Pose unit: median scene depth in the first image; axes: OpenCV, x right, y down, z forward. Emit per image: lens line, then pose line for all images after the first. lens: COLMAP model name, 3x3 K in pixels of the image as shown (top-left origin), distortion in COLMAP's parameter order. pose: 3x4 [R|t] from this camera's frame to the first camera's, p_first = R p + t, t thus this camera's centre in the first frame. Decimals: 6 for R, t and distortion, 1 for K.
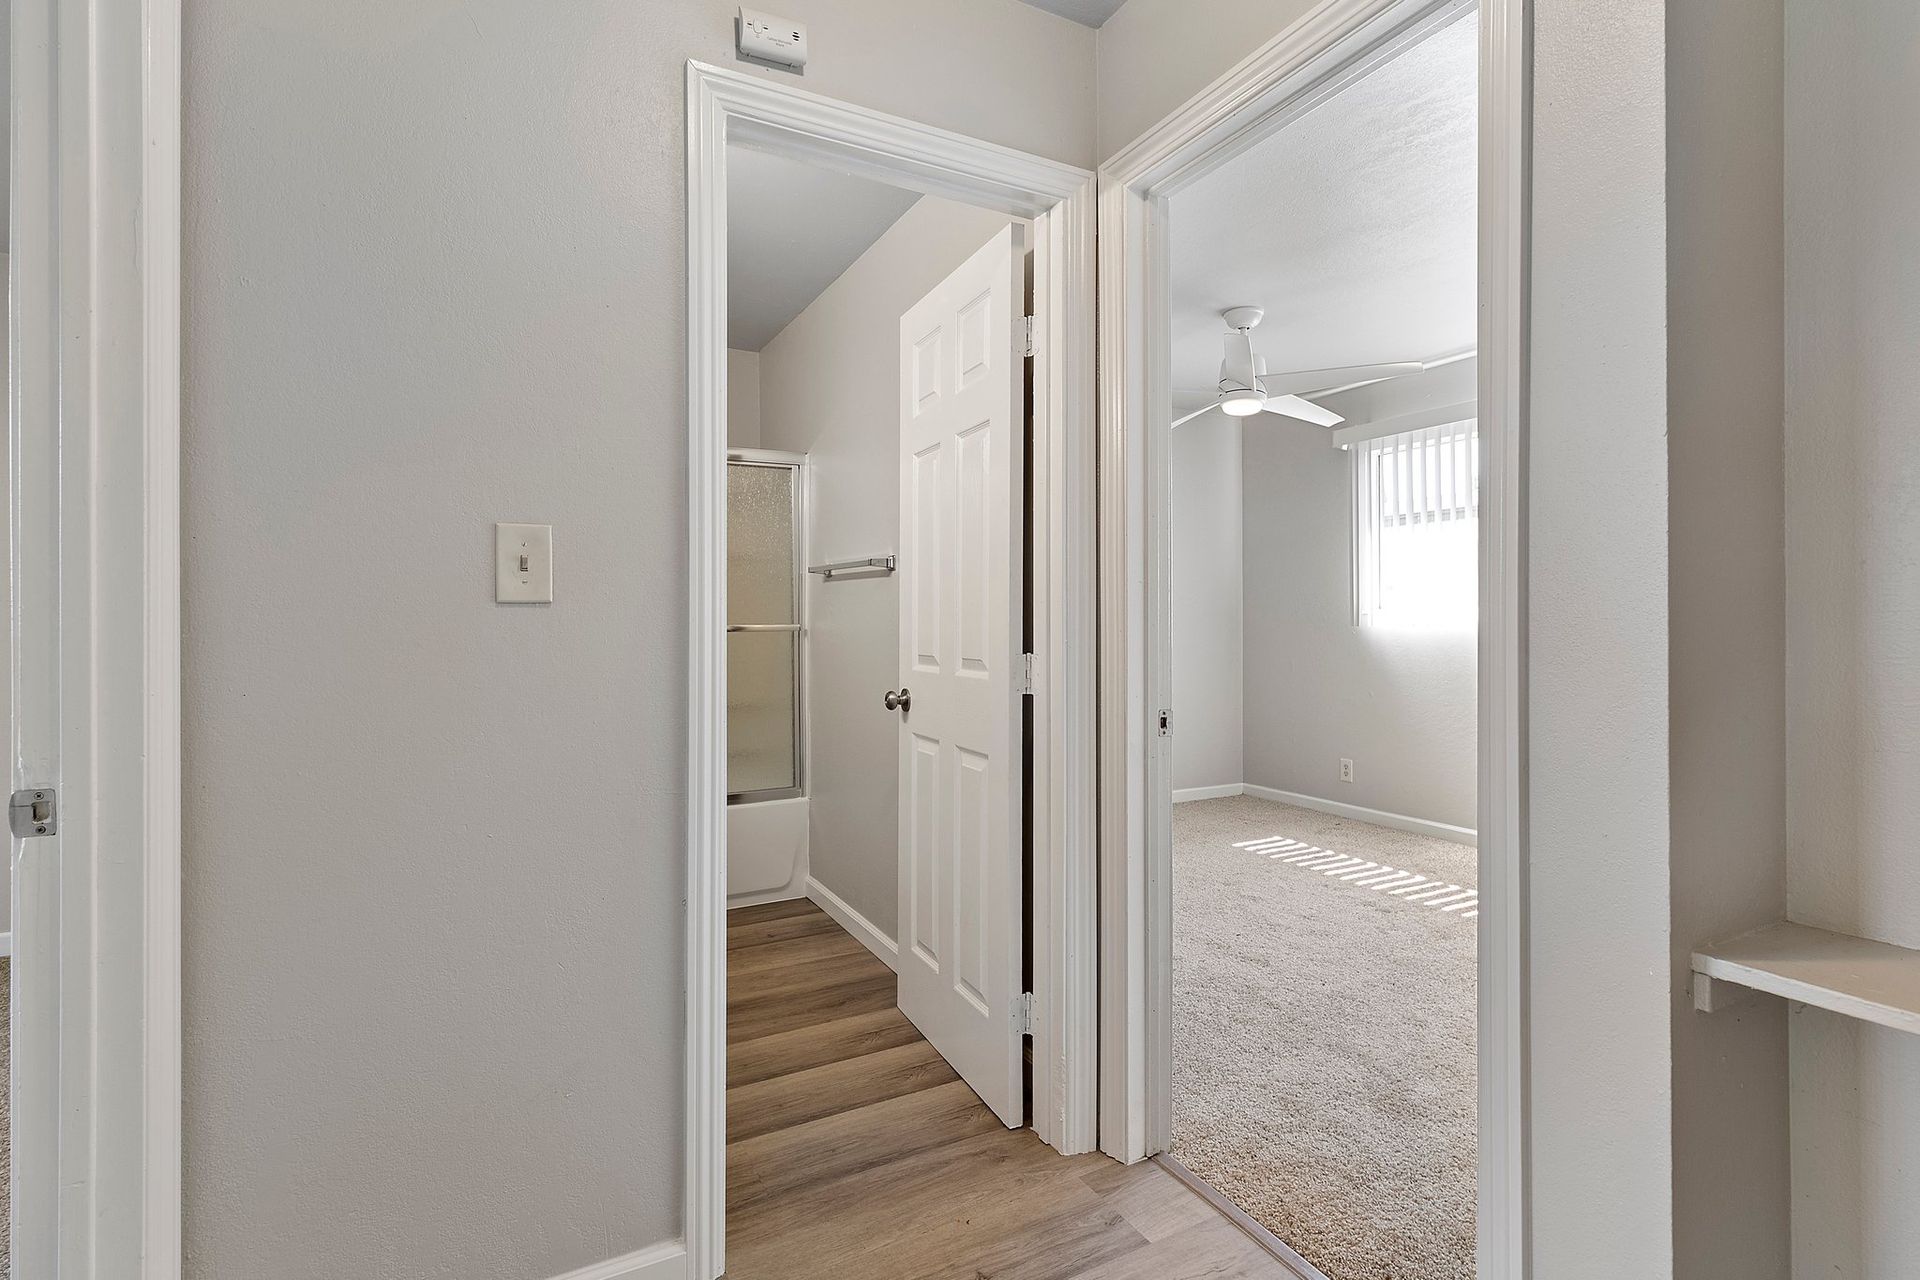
lens RADIAL K [[891.9, 0, 958.7], [0, 891.9, 630.0], [0, 0, 1]] dist [-0.002039, -0.000184]
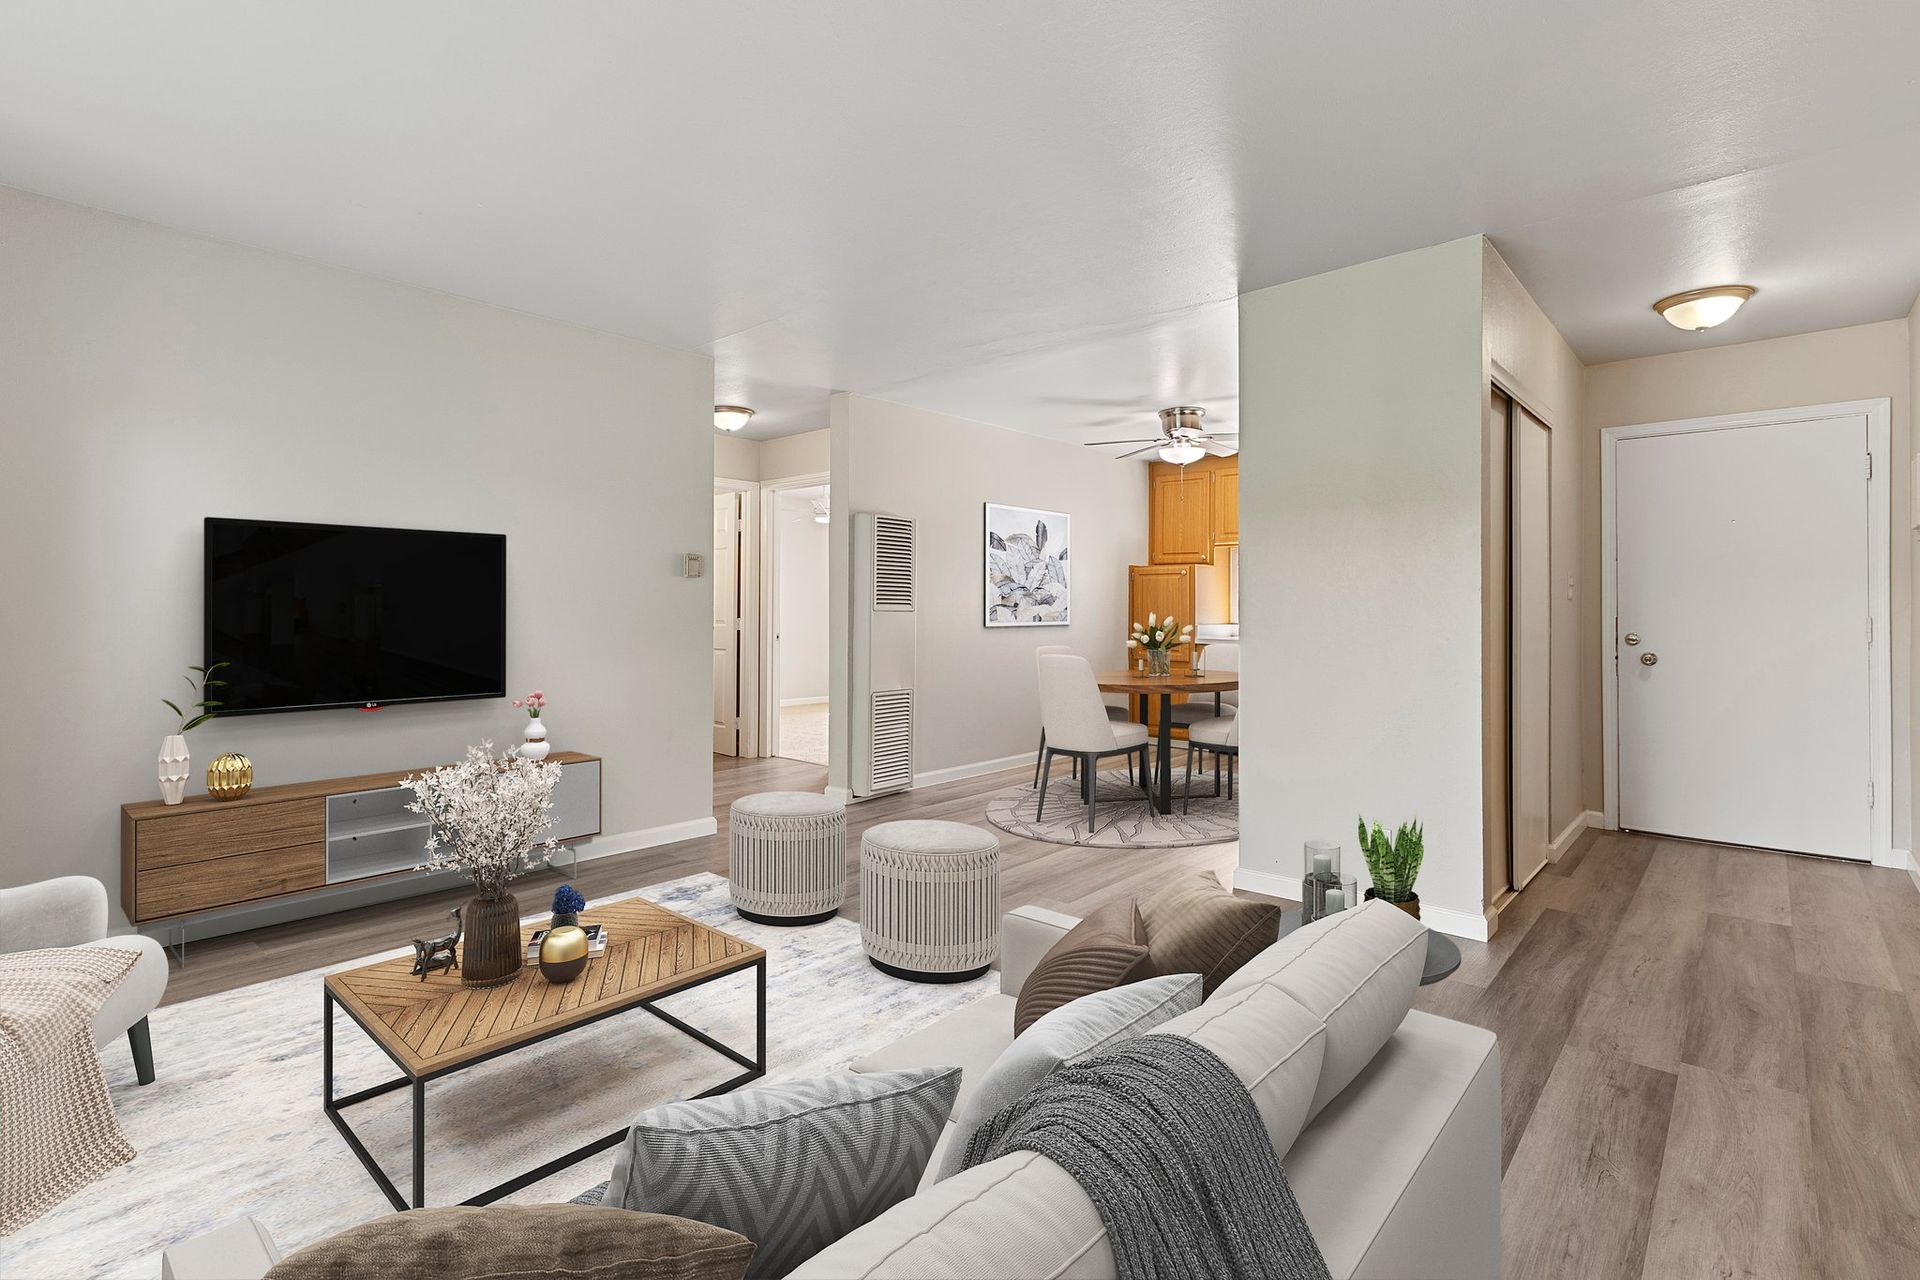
lens RADIAL K [[891.9, 0, 954.9], [0, 891.9, 625.5], [0, 0, 1]] dist [-0.002039, -0.000184]
pose [[0.940945, 0.007375, 0.338480, -0.176843], [-0.007777, 0.999970, -0.000168, 0.029303], [-0.338471, -0.002474, 0.940974, -1.469900]]
